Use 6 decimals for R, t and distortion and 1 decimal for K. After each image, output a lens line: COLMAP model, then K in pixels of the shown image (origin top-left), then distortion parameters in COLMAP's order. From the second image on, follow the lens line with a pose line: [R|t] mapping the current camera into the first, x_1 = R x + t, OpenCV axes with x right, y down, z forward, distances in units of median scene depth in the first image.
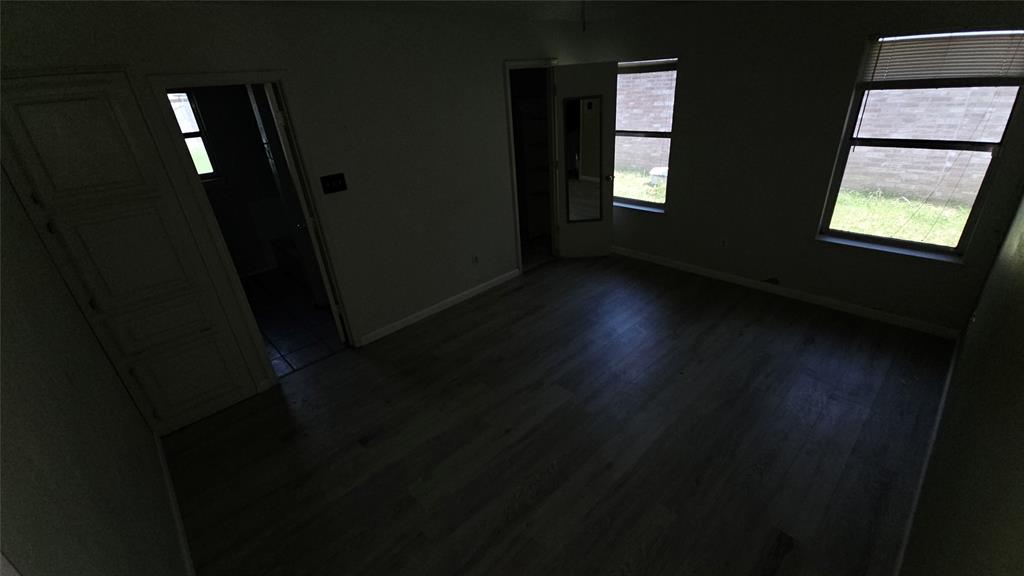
lens RADIAL K [[431.6, 0, 518.9], [0, 431.6, 292.4], [0, 0, 1]] dist [-0.000347, -0.000653]
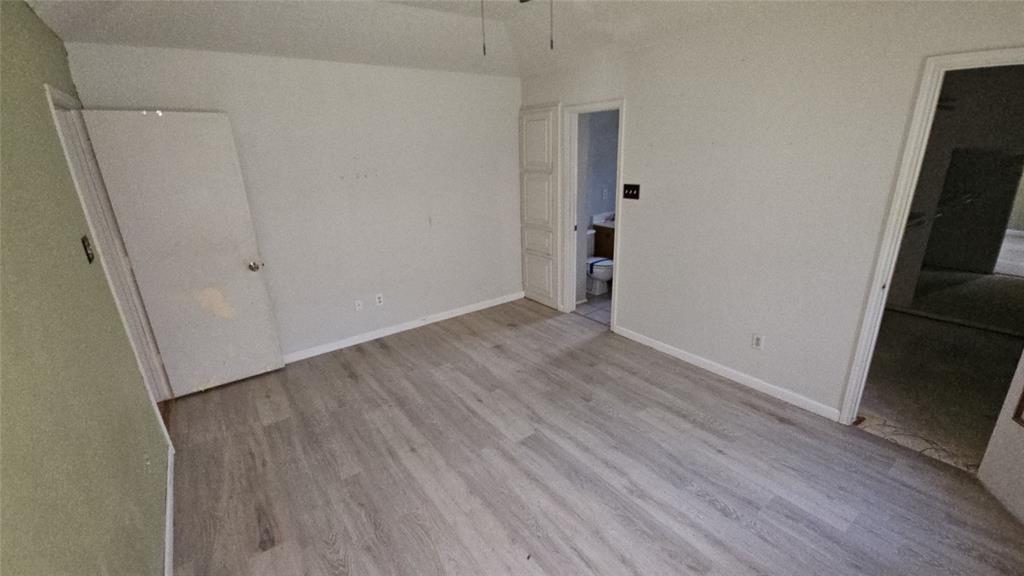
lens RADIAL K [[431.6, 0, 518.9], [0, 431.6, 292.4], [0, 0, 1]] dist [-0.000347, -0.000653]
pose [[-0.116728, 0.381533, -0.916955, 0.790660], [-0.404014, 0.825181, 0.394777, -0.366422], [0.907275, 0.416545, 0.057823, 0.768606]]
